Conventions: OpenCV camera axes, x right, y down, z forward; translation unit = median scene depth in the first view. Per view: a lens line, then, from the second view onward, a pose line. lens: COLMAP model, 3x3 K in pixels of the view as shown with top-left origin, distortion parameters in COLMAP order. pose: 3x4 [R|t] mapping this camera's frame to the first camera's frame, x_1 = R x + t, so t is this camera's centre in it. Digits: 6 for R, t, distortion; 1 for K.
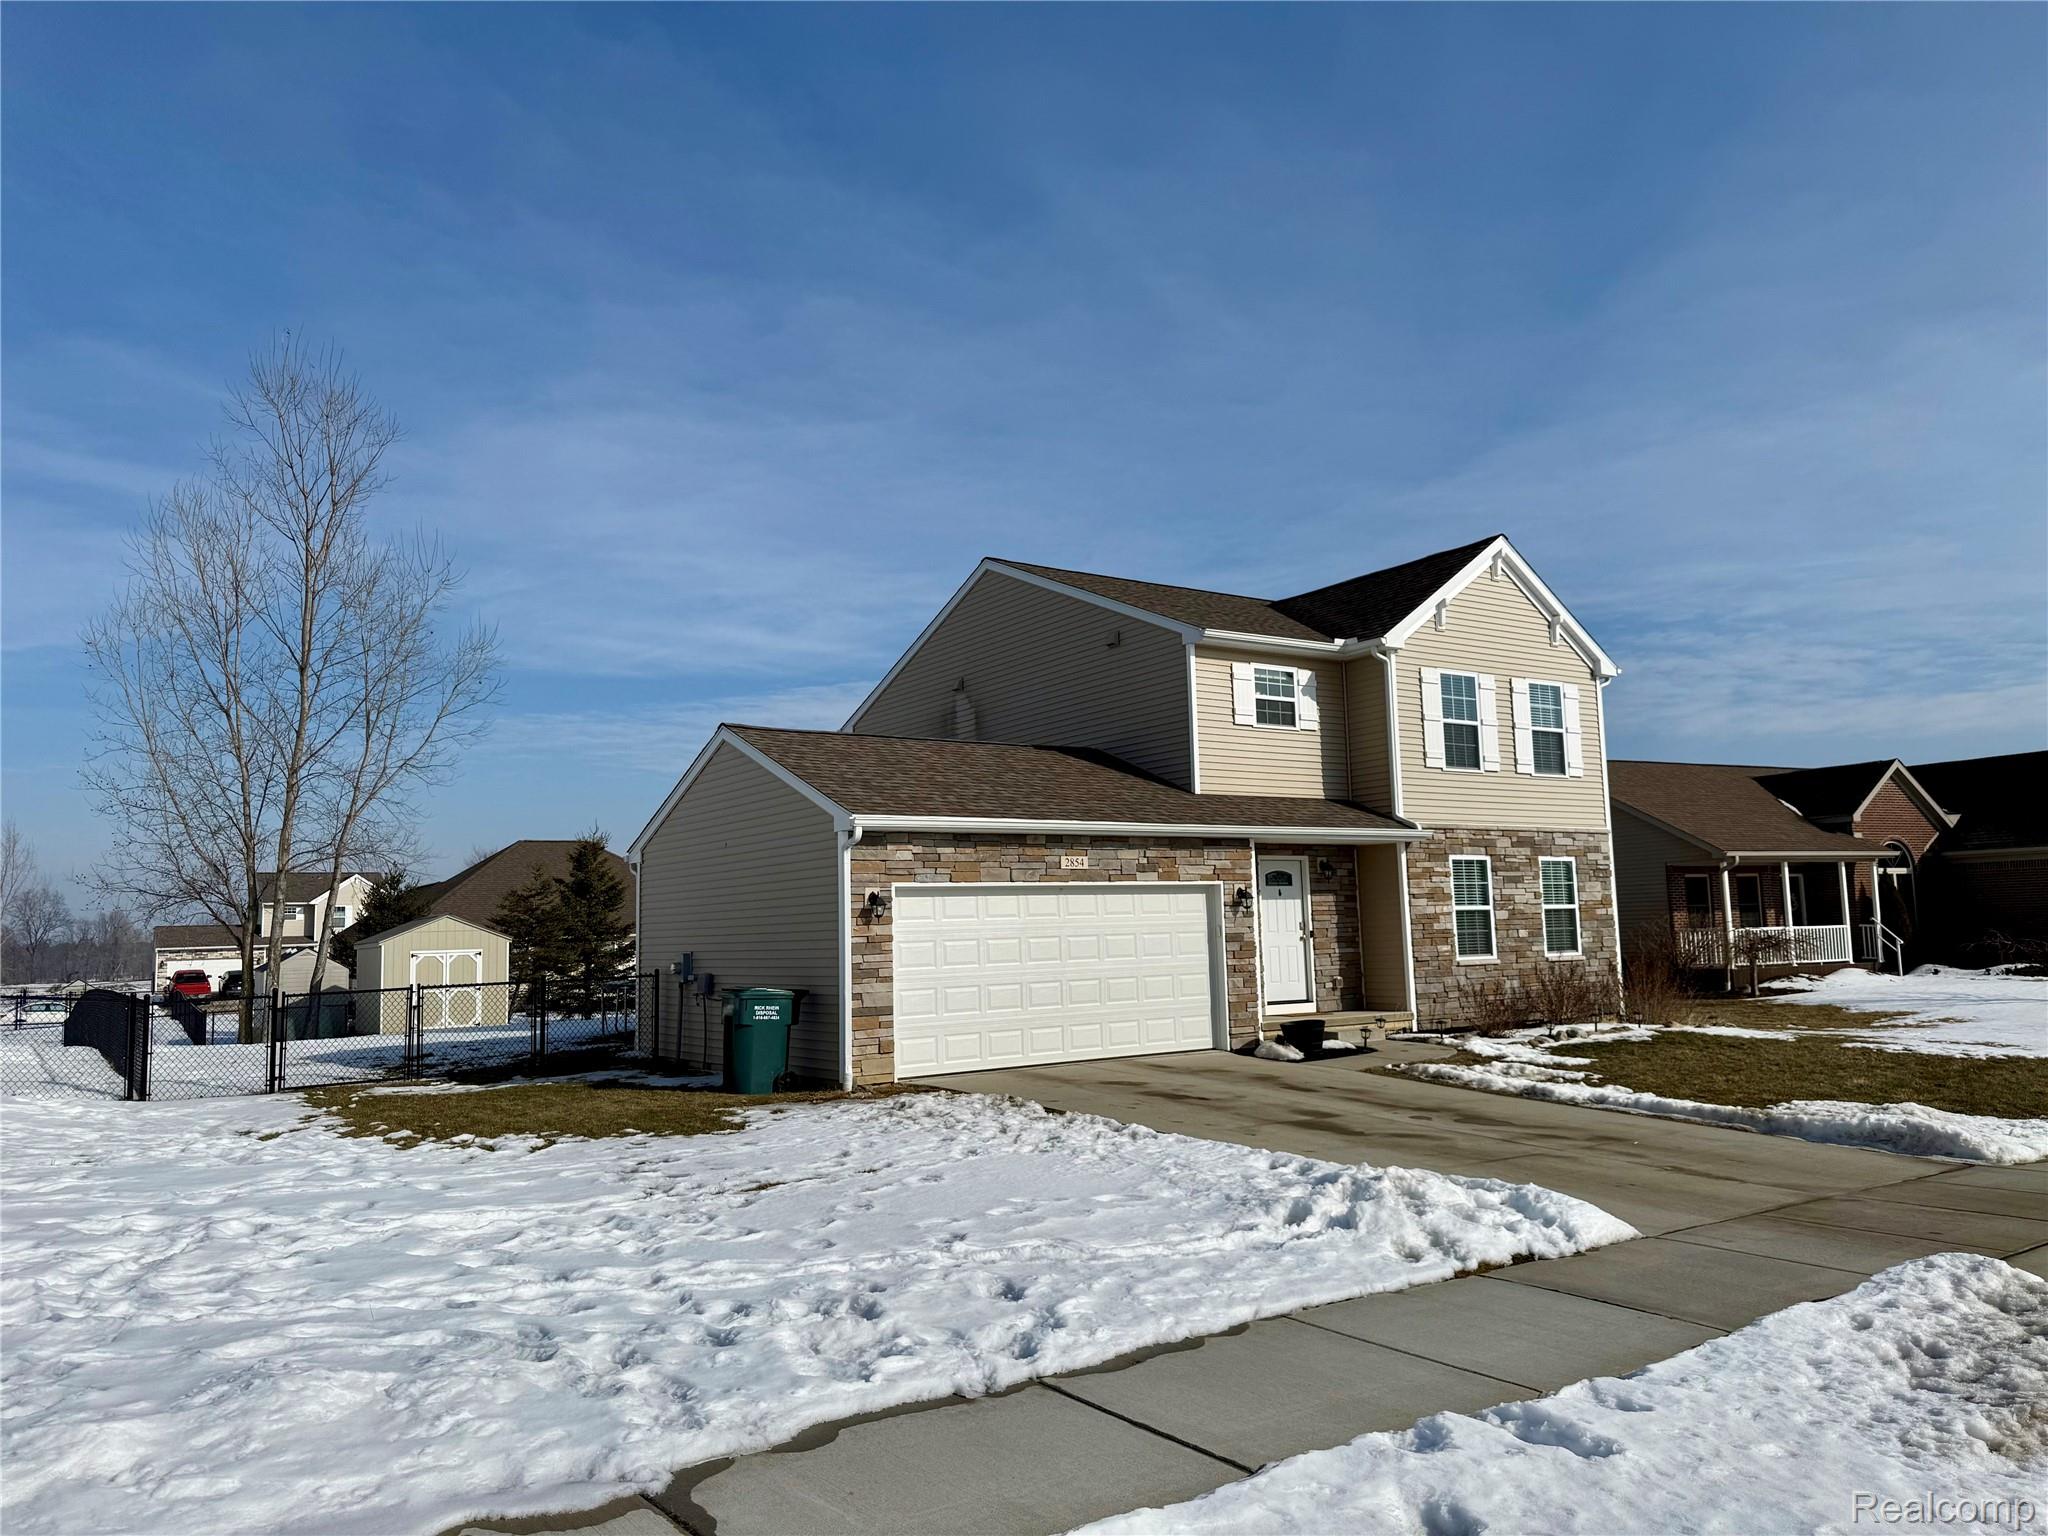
lens RADIAL K [[1429.0, 0, 1019.4], [0, 1429.0, 778.5], [0, 0, 1]] dist [0.176417, -0.315208]
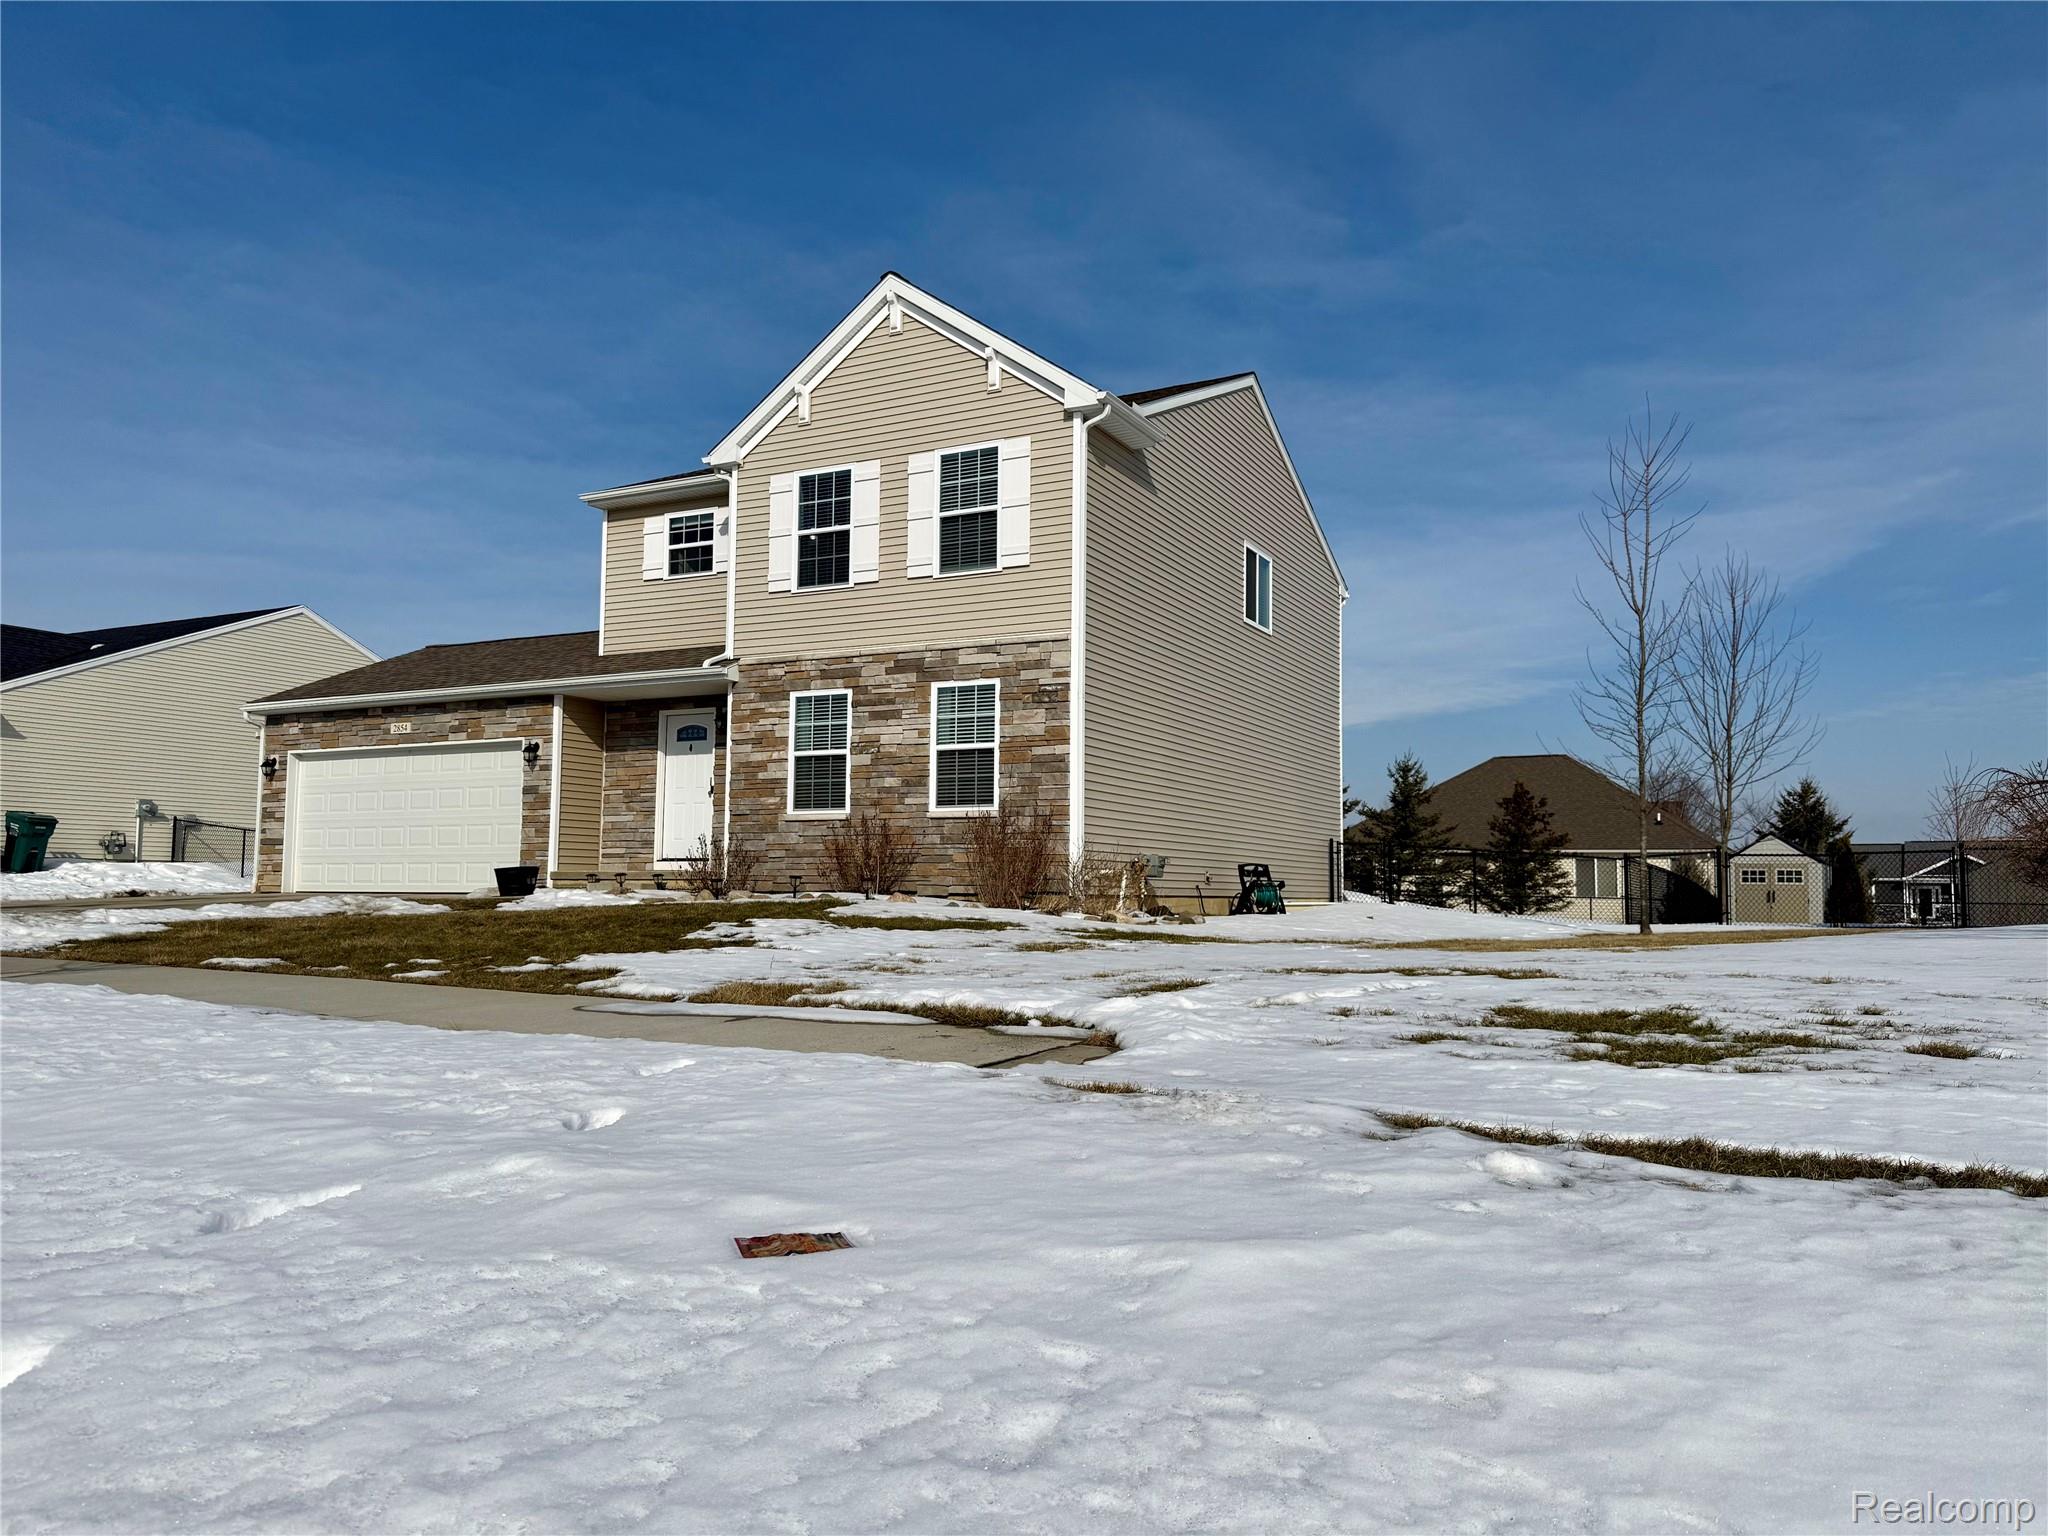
lens RADIAL K [[1429.0, 0, 1019.4], [0, 1429.0, 778.5], [0, 0, 1]] dist [0.176417, -0.315208]
pose [[0.458473, -0.037560, -0.887914, 1.119480], [0.072064, 0.997388, -0.004981, 0.118772], [0.885782, -0.061703, 0.459982, 0.737178]]
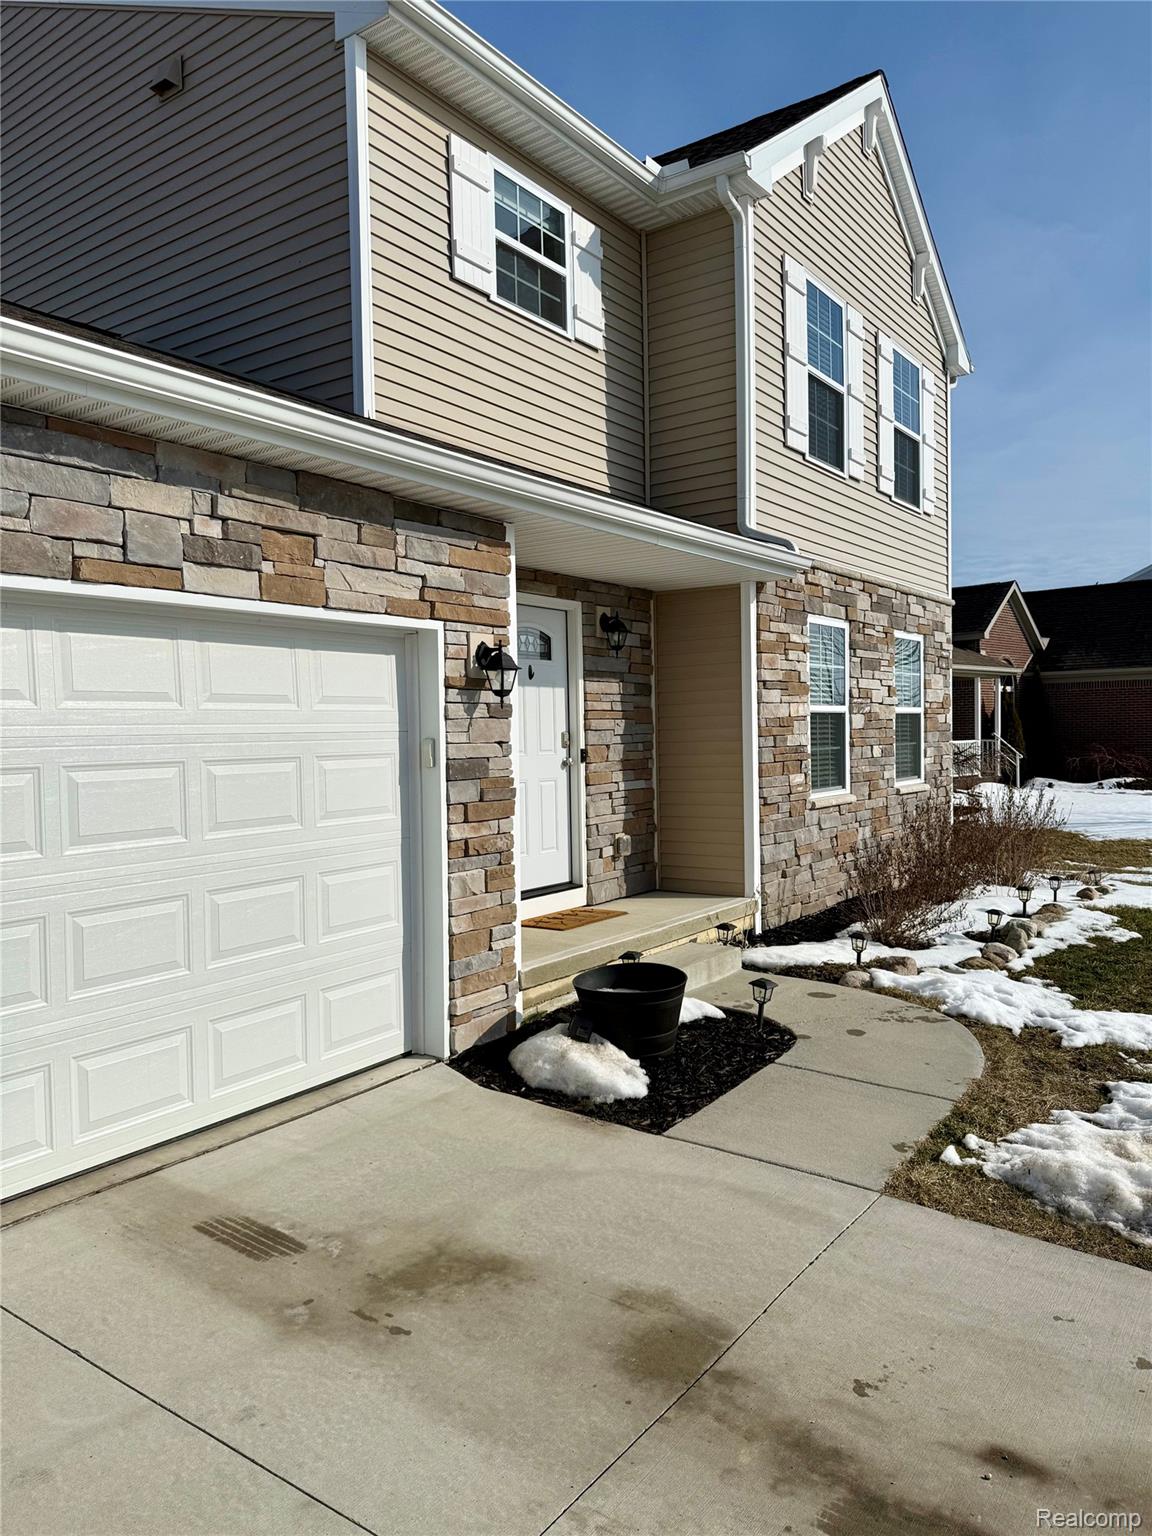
lens RADIAL K [[1071.8, 0, 567.2], [0, 1071.8, 764.4], [0, 0, 1]] dist [0.176417, -0.315208]
pose [[0.941521, -0.001445, 0.336951, 0.068310], [-0.040583, 0.992225, 0.117654, 0.065805], [-0.334501, -0.124448, 0.934142, 0.639079]]
